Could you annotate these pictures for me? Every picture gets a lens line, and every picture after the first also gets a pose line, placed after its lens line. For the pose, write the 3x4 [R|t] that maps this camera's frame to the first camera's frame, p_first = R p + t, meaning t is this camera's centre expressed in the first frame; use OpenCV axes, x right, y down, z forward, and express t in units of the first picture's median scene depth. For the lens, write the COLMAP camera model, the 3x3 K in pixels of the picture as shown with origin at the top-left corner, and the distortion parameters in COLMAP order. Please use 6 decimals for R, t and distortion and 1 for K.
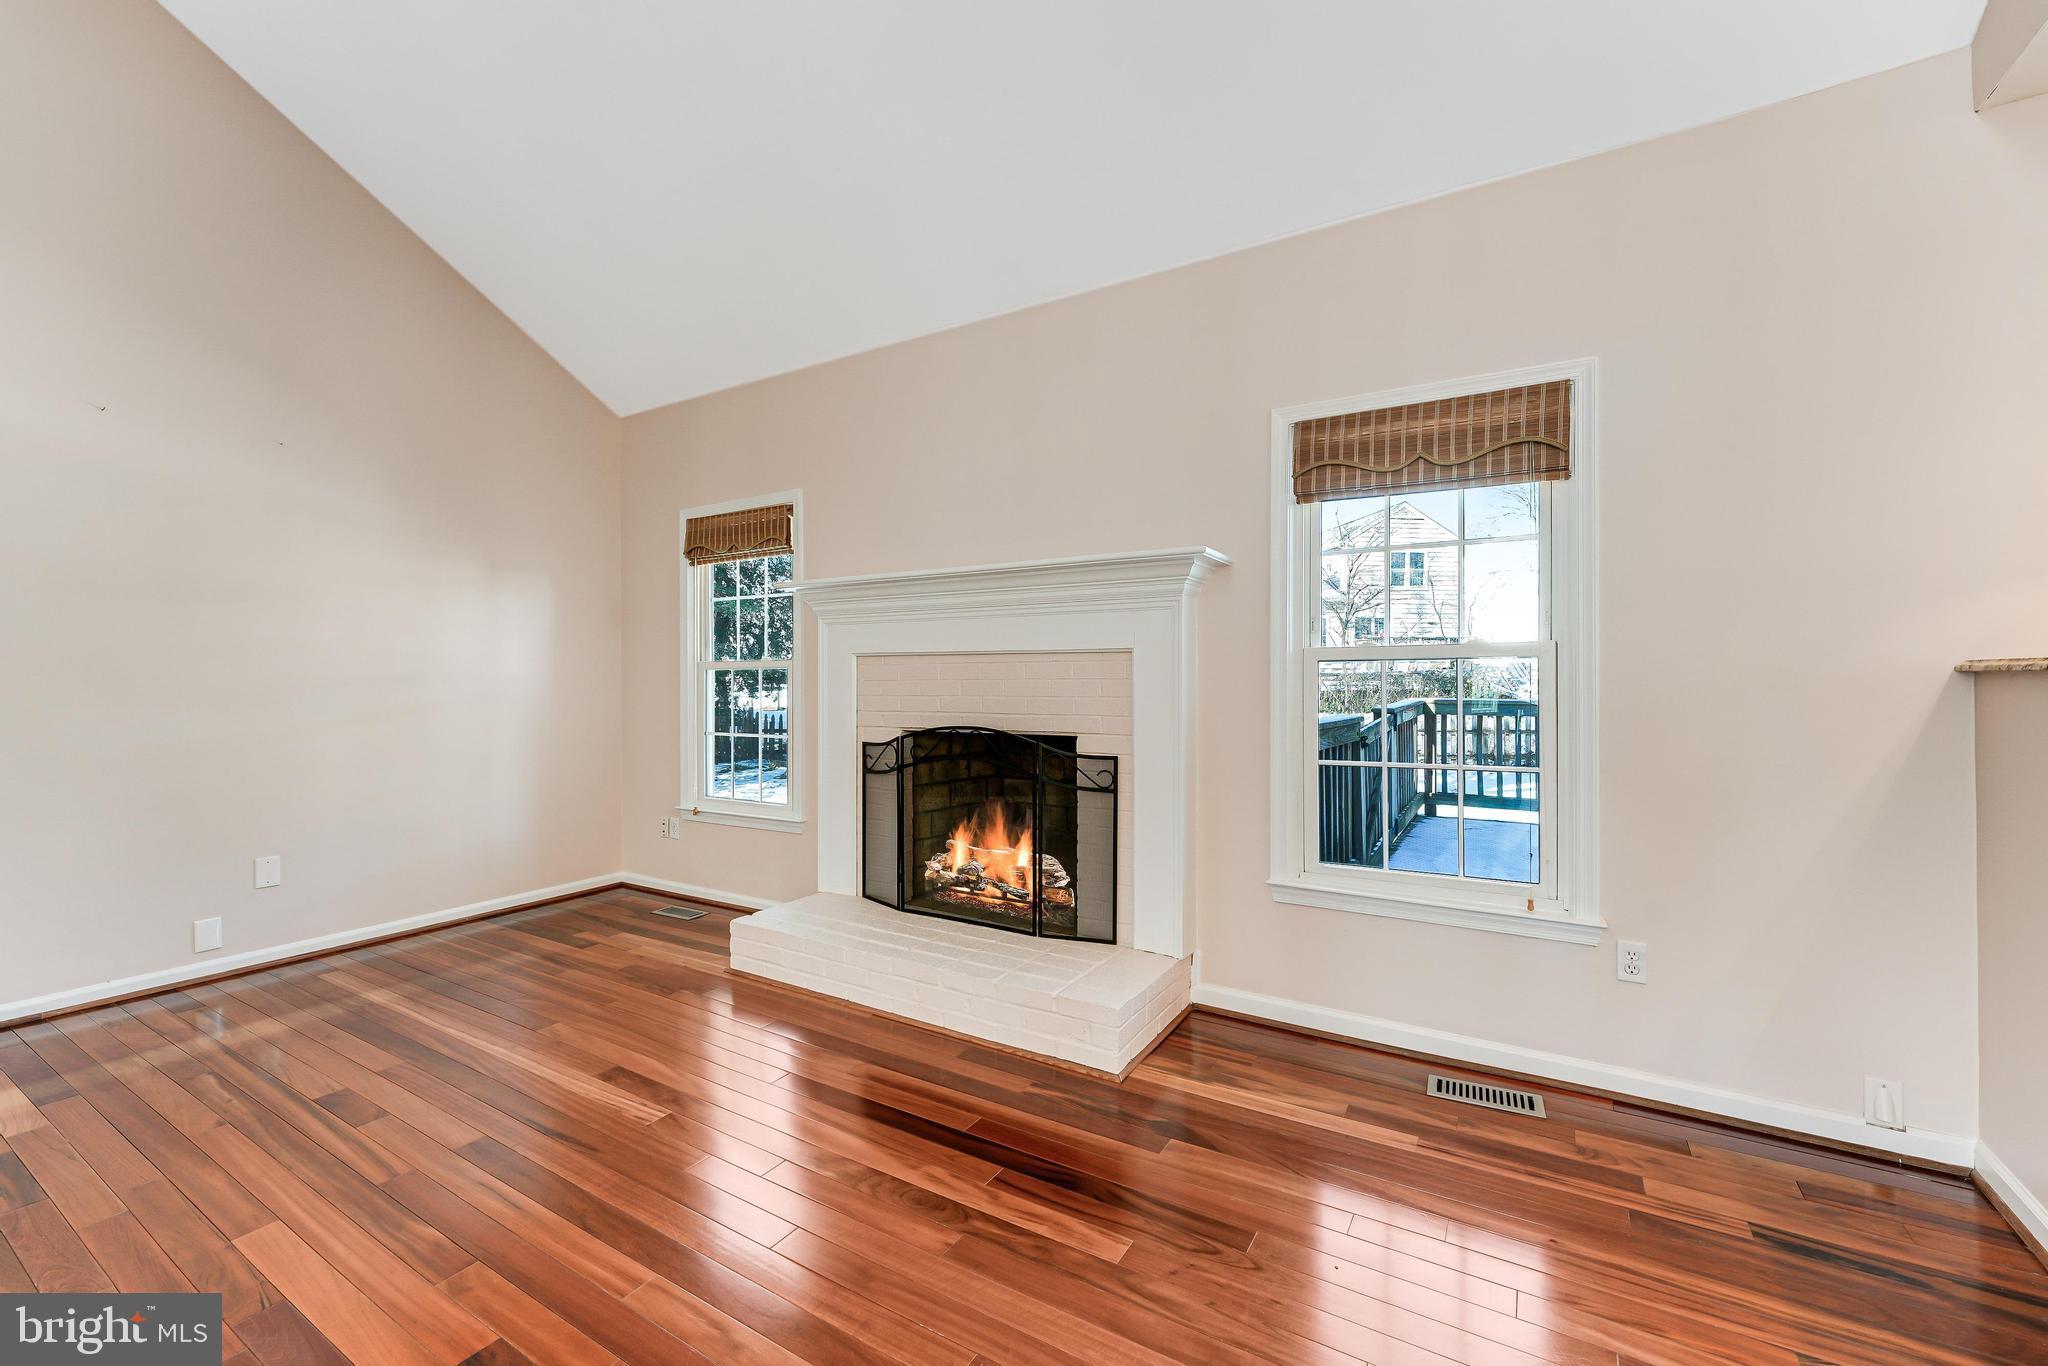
lens RADIAL K [[832.5, 0, 1027.8], [0, 832.5, 663.7], [0, 0, 1]] dist [-0.002086, 0.000650]
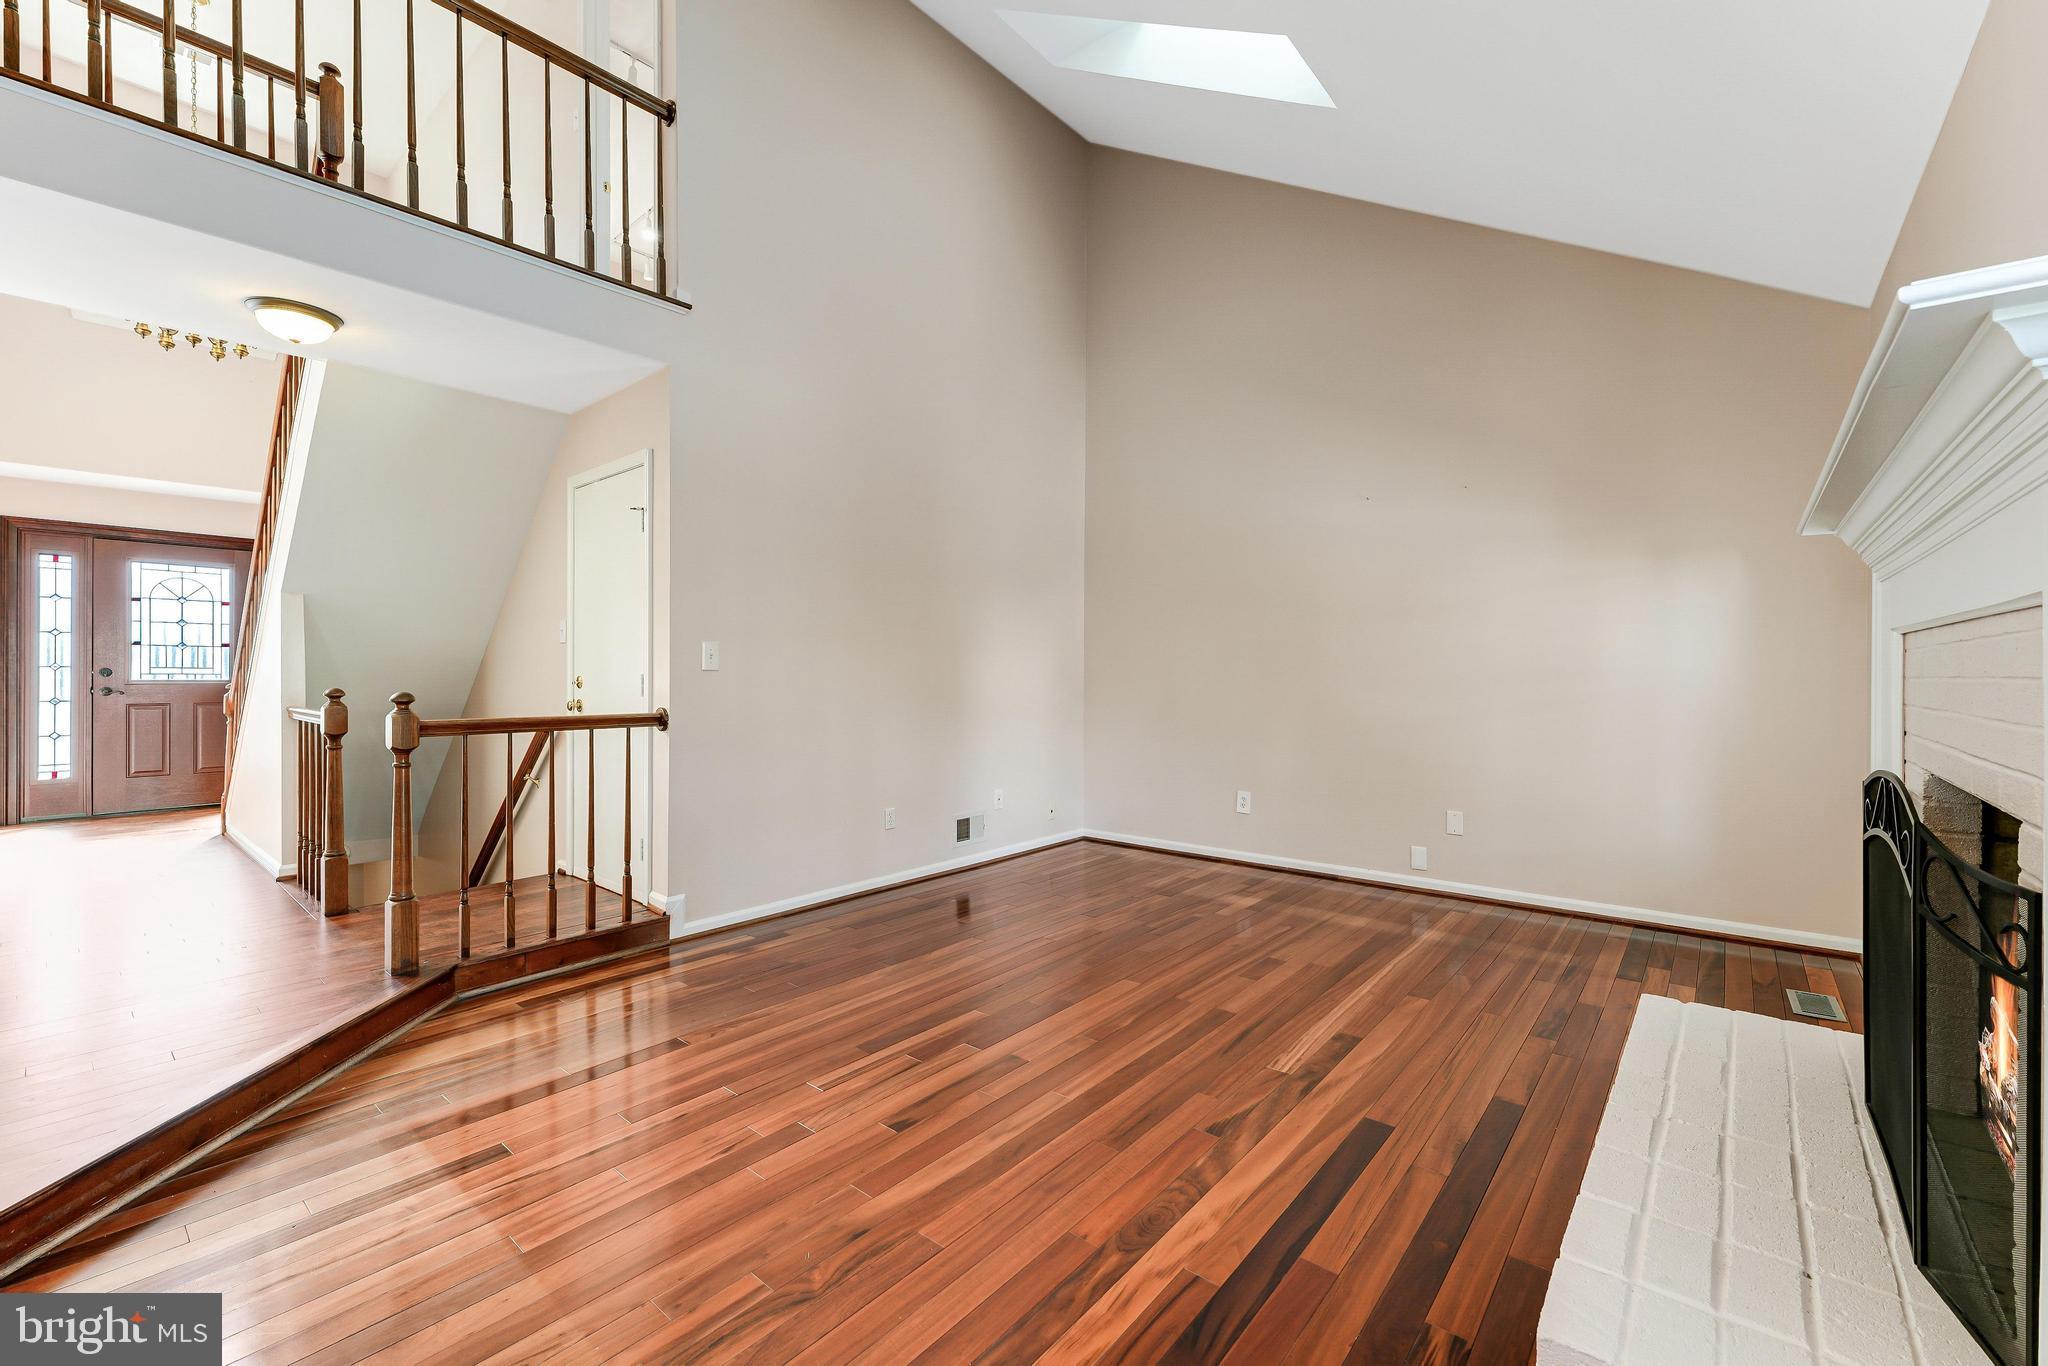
lens RADIAL K [[832.5, 0, 1035.5], [0, 832.5, 667.6], [0, 0, 1]] dist [-0.002086, 0.000650]
pose [[-0.124678, 0.000552, -0.992197, 0.508350], [0.016930, 0.999855, -0.001572, 0.001607], [0.992053, -0.016994, -0.124669, 0.596452]]
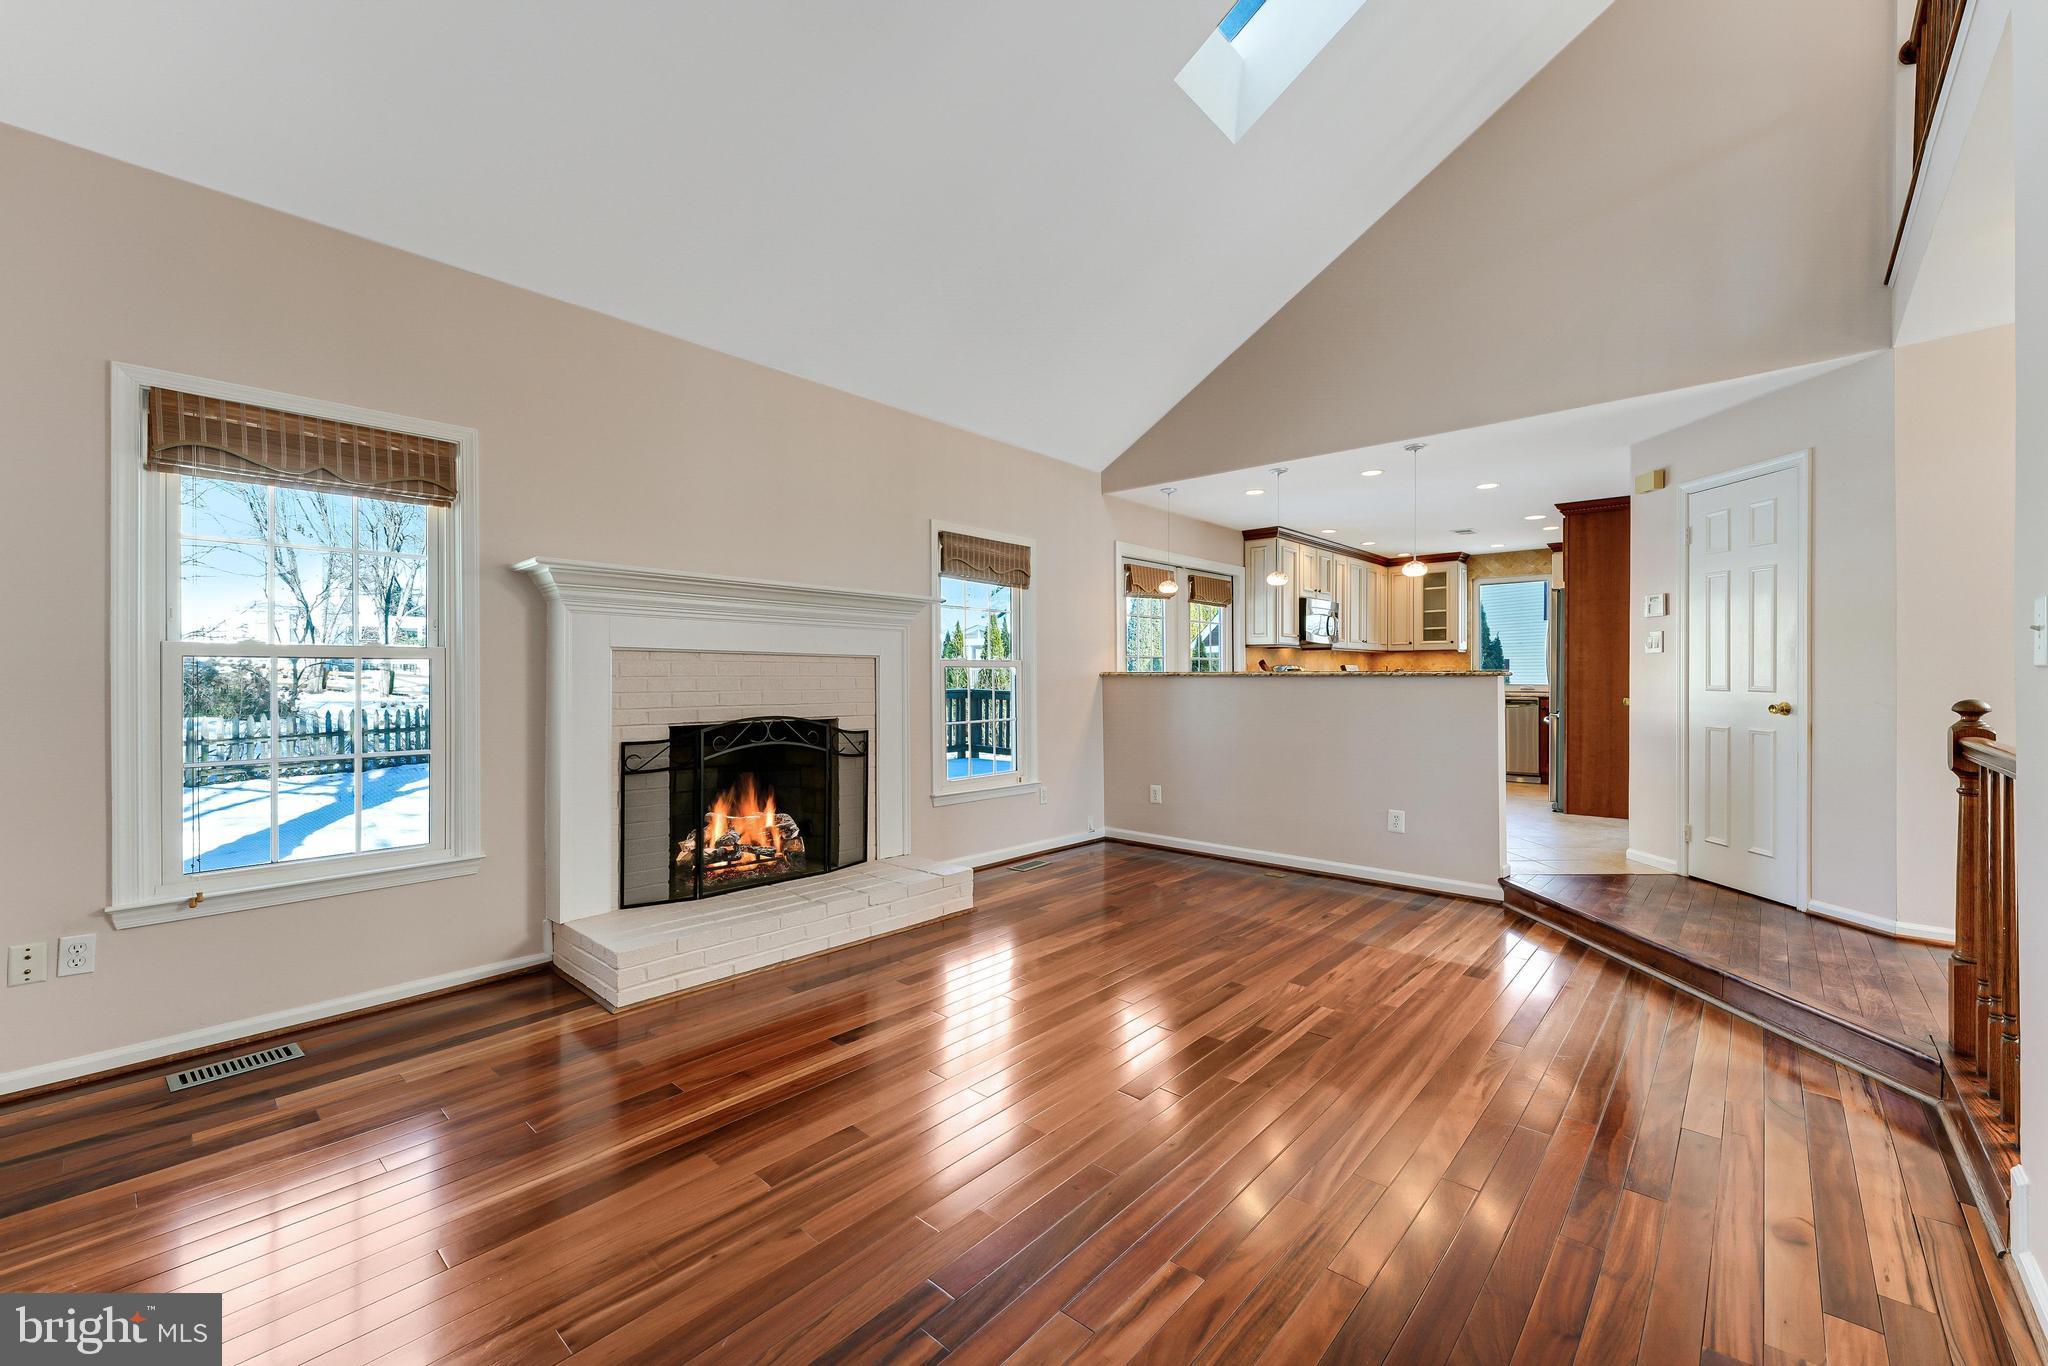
lens RADIAL K [[832.5, 0, 1006.8], [0, 832.5, 688.9], [0, 0, 1]] dist [-0.002086, 0.000650]
pose [[0.180086, -0.011402, 0.983585, -1.236859], [-0.021093, 0.999658, 0.015450, 0.012145], [-0.983425, -0.023530, 0.179784, 0.486165]]
